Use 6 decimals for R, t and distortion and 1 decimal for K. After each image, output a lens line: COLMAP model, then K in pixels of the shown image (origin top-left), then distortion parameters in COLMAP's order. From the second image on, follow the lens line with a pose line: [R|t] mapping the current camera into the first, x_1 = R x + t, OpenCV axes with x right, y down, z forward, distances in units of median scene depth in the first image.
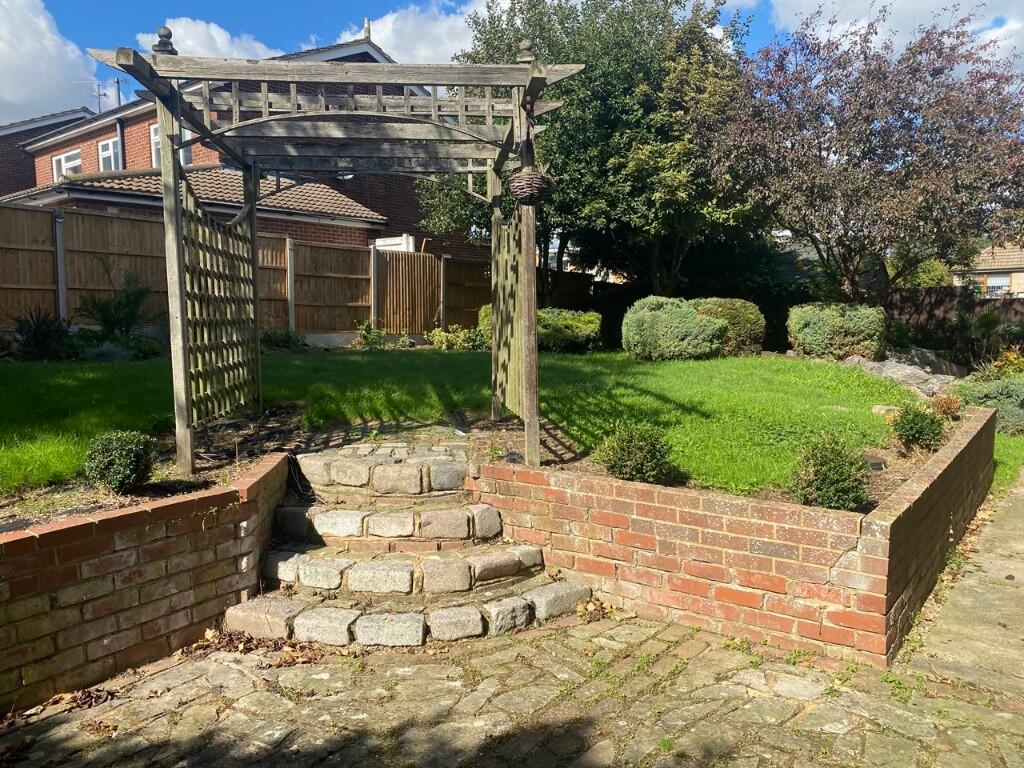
lens RADIAL K [[772.6, 0, 496.7], [0, 772.6, 382.7], [0, 0, 1]] dist [0.028046, -0.005223]
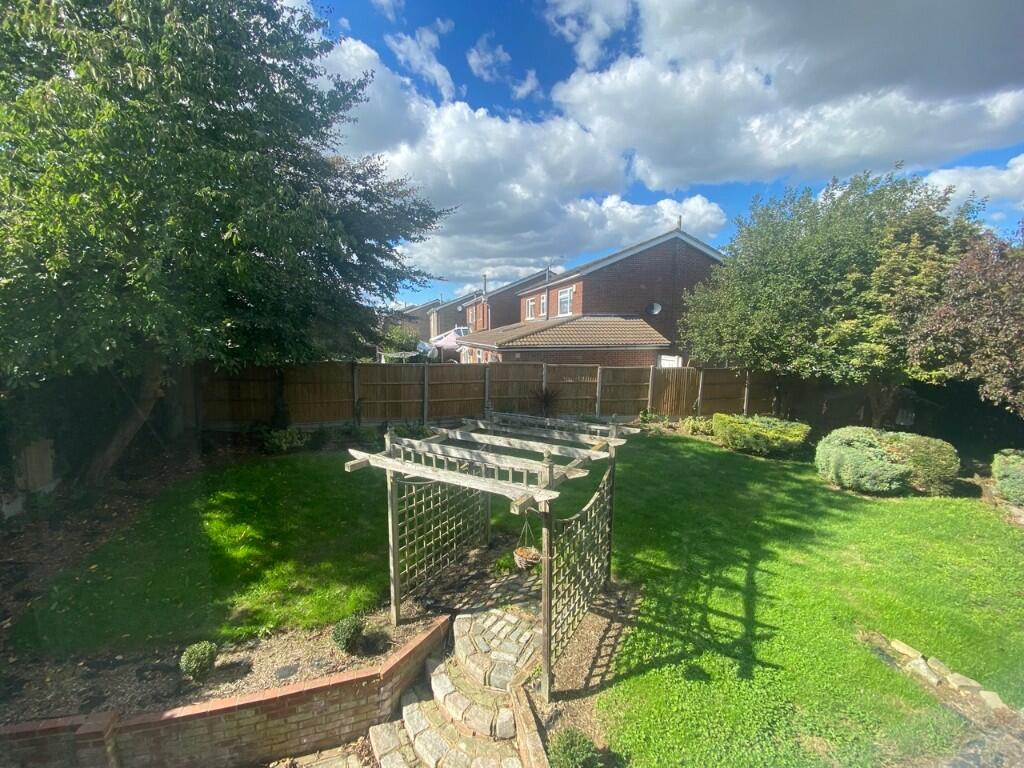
lens RADIAL K [[407.2, 0, 512.0], [0, 407.2, 384.0], [0, 0, 1]] dist [0.028134, -0.022625]
pose [[0.809072, 0.090246, -0.580739, 0.149886], [-0.071803, 0.995916, 0.054730, -0.205957], [0.583306, -0.002581, 0.812248, 0.090948]]
